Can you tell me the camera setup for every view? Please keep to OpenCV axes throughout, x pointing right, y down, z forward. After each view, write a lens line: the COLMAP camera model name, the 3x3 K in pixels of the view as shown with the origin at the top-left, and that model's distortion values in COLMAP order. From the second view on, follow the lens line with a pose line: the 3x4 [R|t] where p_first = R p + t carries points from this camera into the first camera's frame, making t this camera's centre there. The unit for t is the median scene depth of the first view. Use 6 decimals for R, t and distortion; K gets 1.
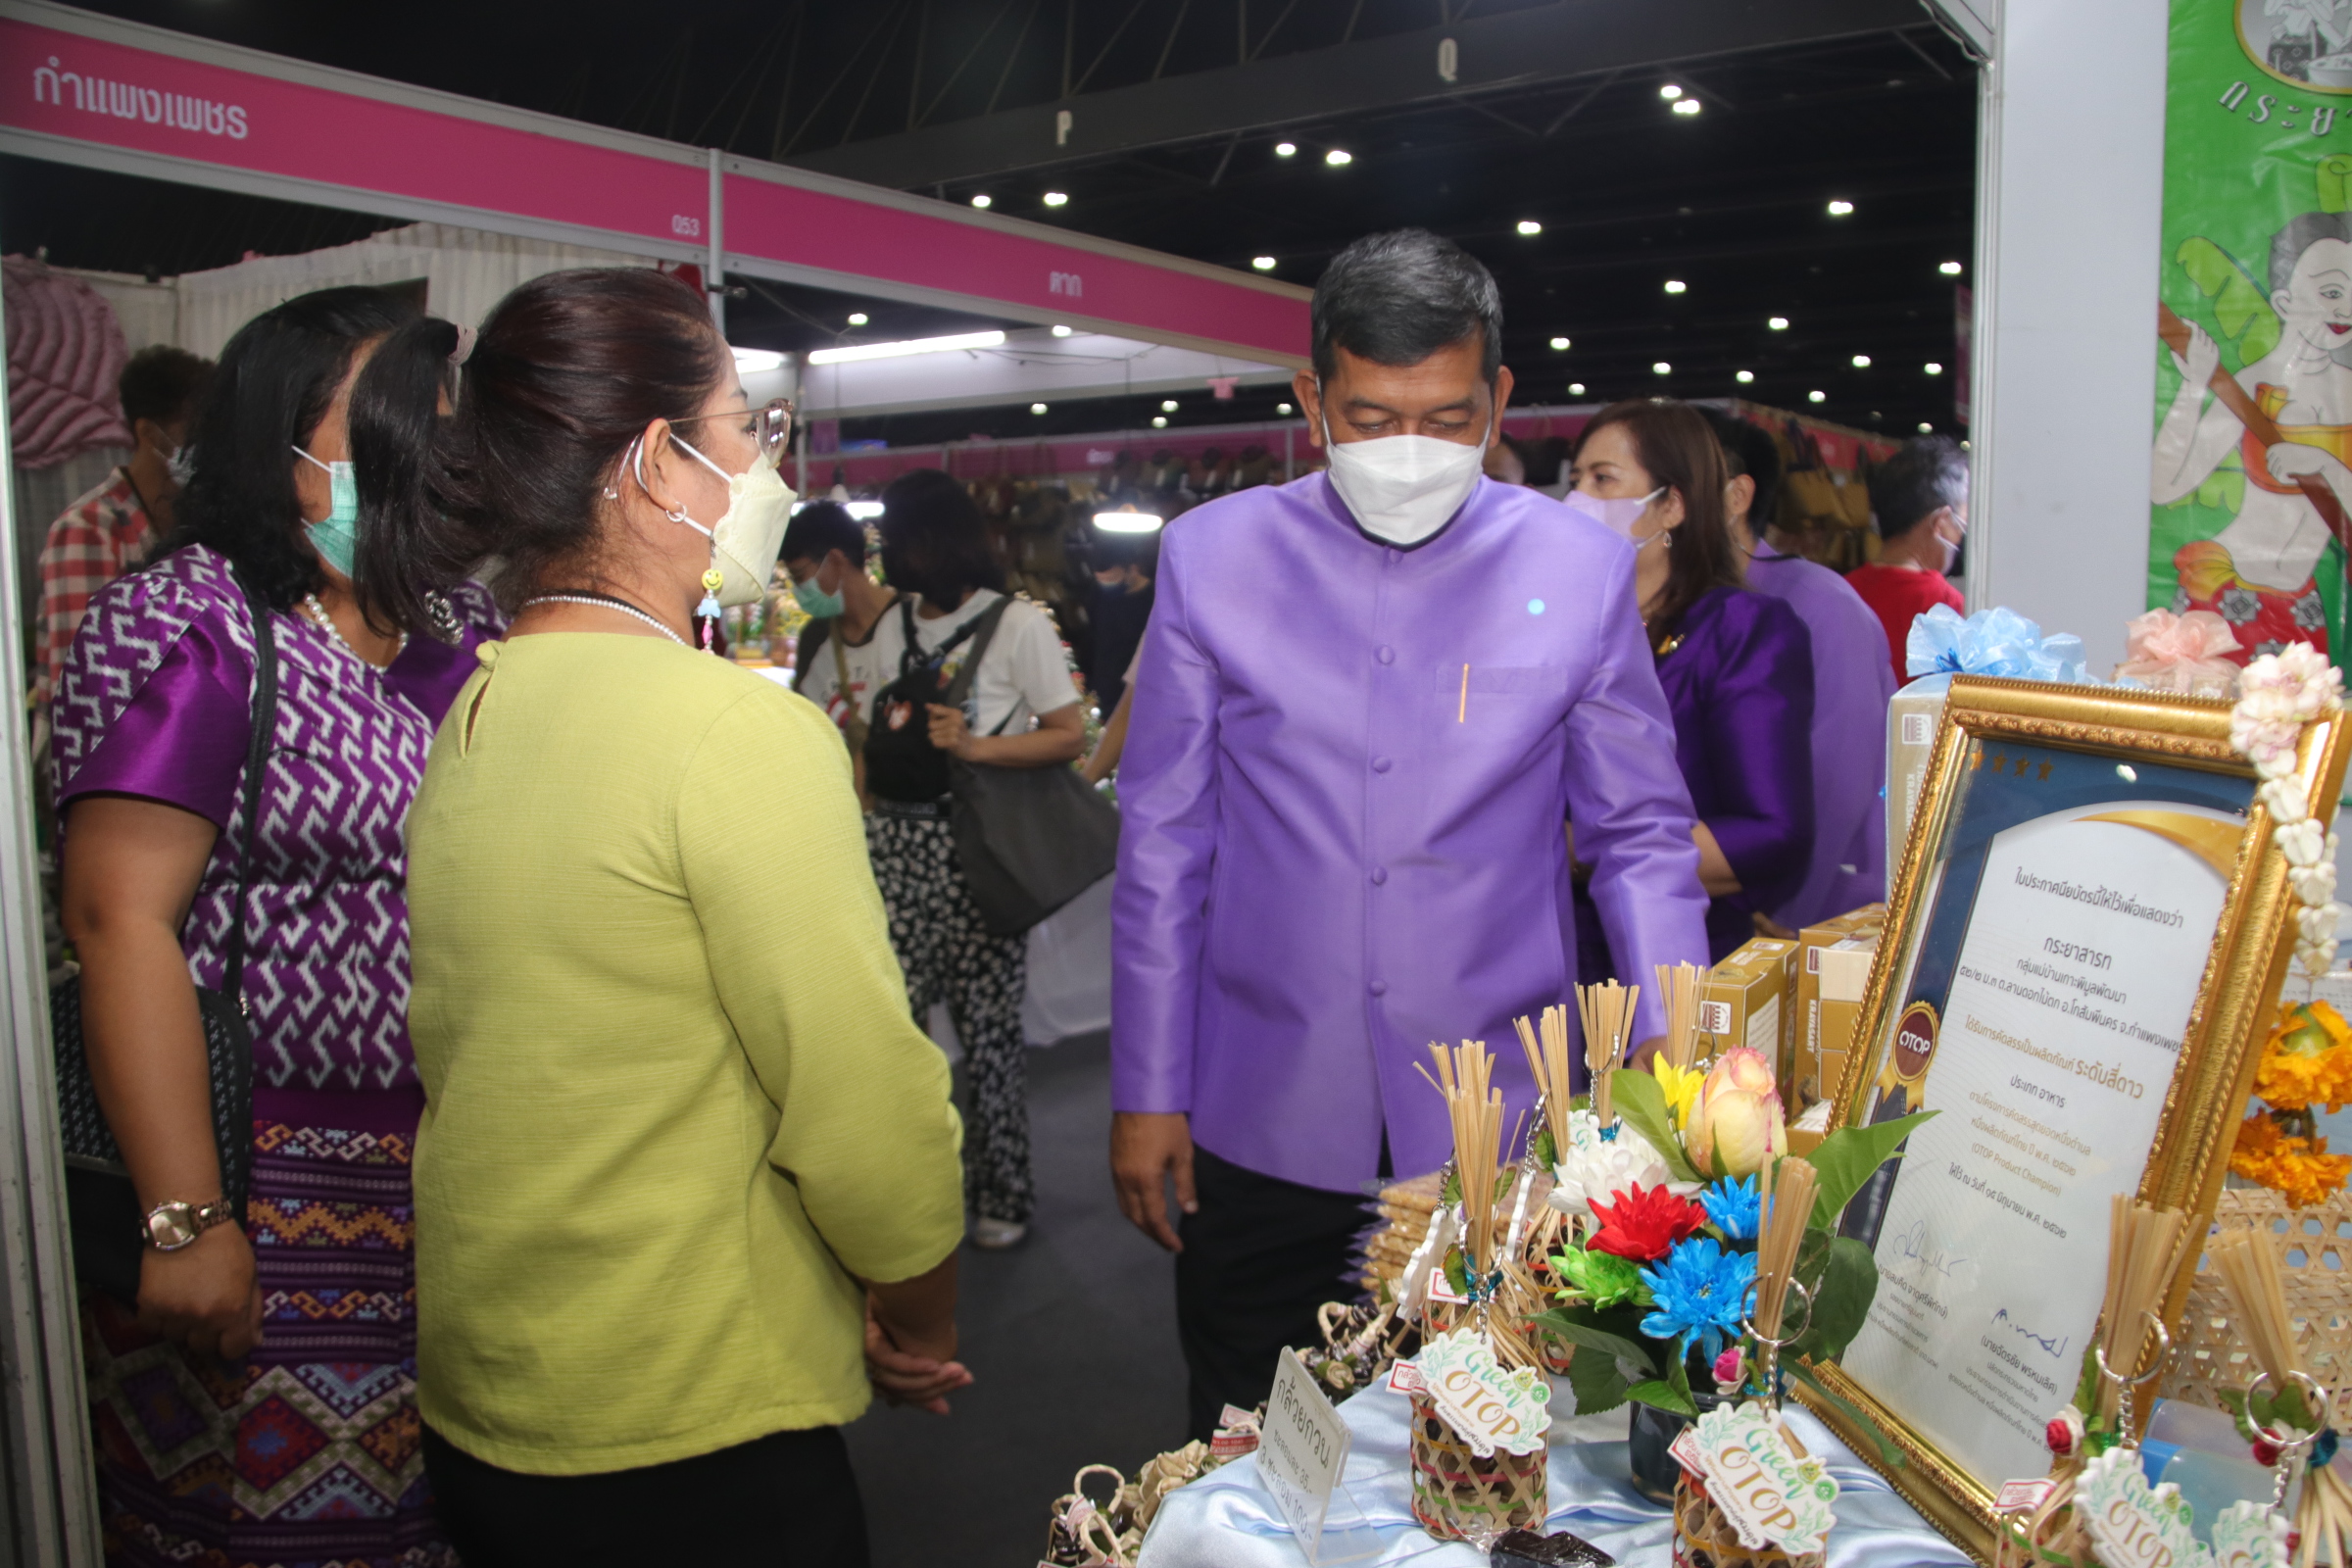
lens RADIAL K [[1869.7, 0, 1188.5], [0, 1869.7, 835.0], [0, 0, 1]] dist [-0.173296, 0.111304]
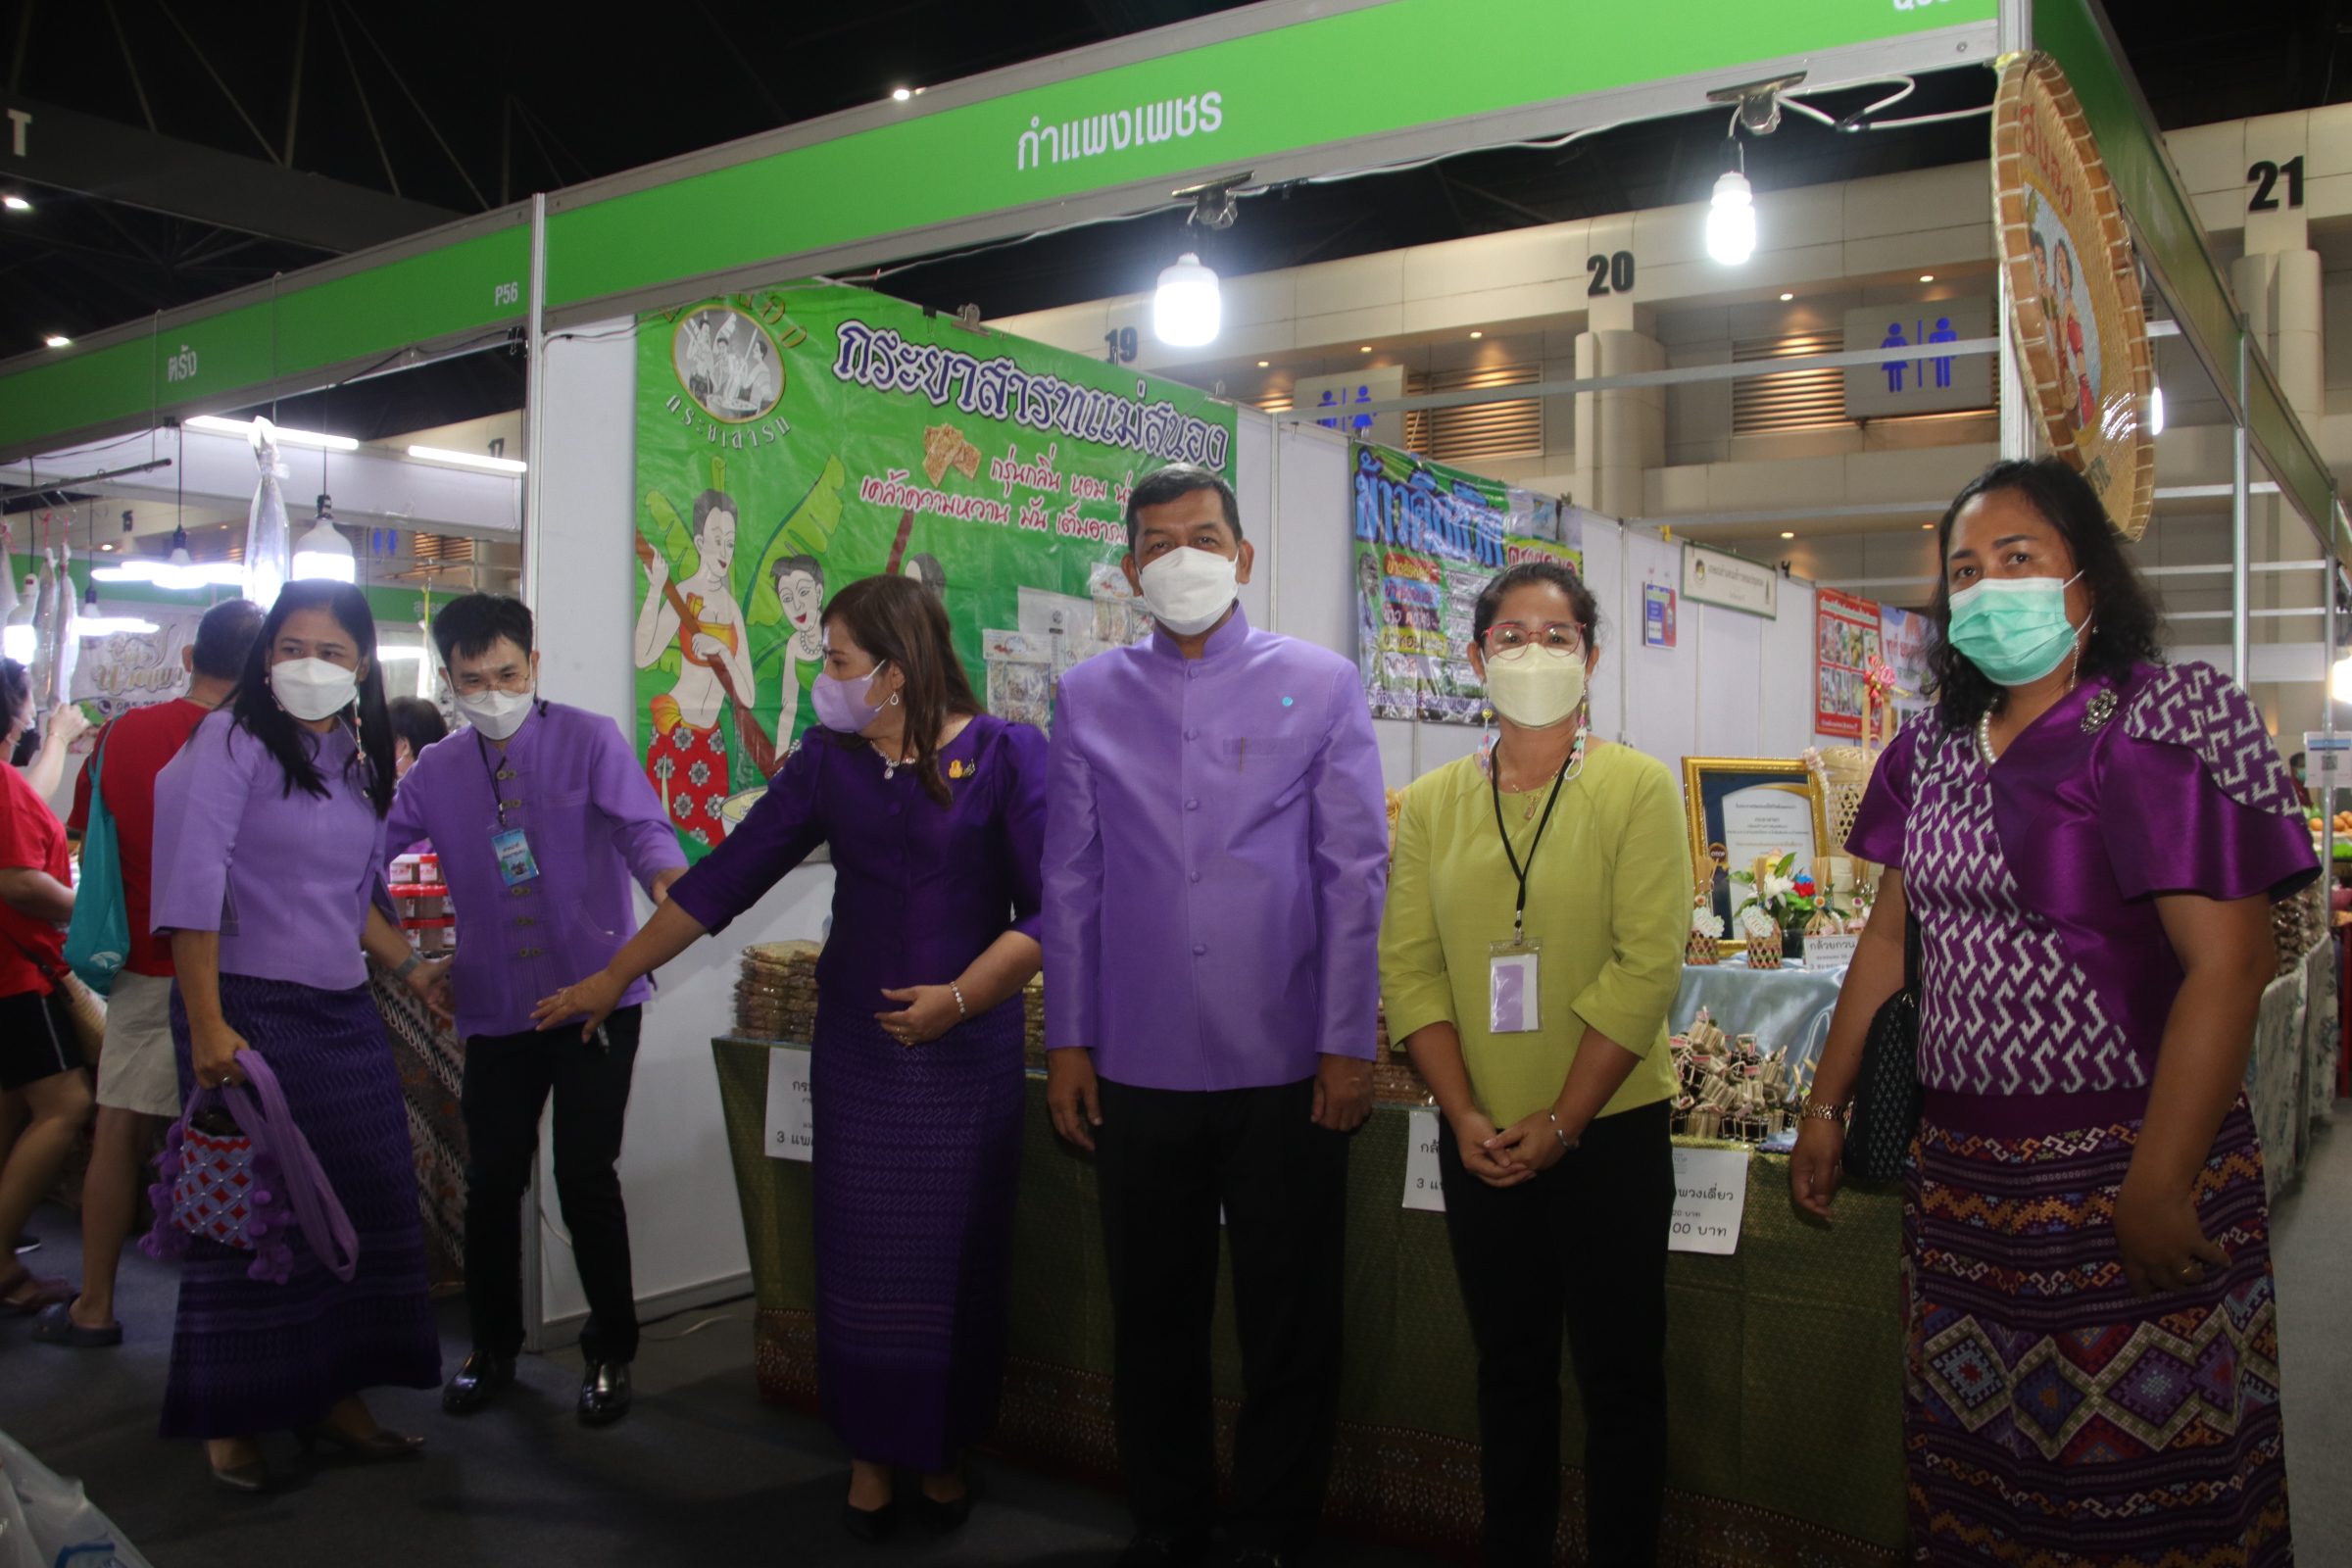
lens RADIAL K [[1869.7, 0, 1188.5], [0, 1869.7, 835.0], [0, 0, 1]] dist [-0.173296, 0.111304]
pose [[-0.006758, -0.026650, 0.999622, -3.963650], [0.108995, 0.993669, 0.027229, -0.175388], [-0.994019, 0.109138, -0.003810, 2.390171]]
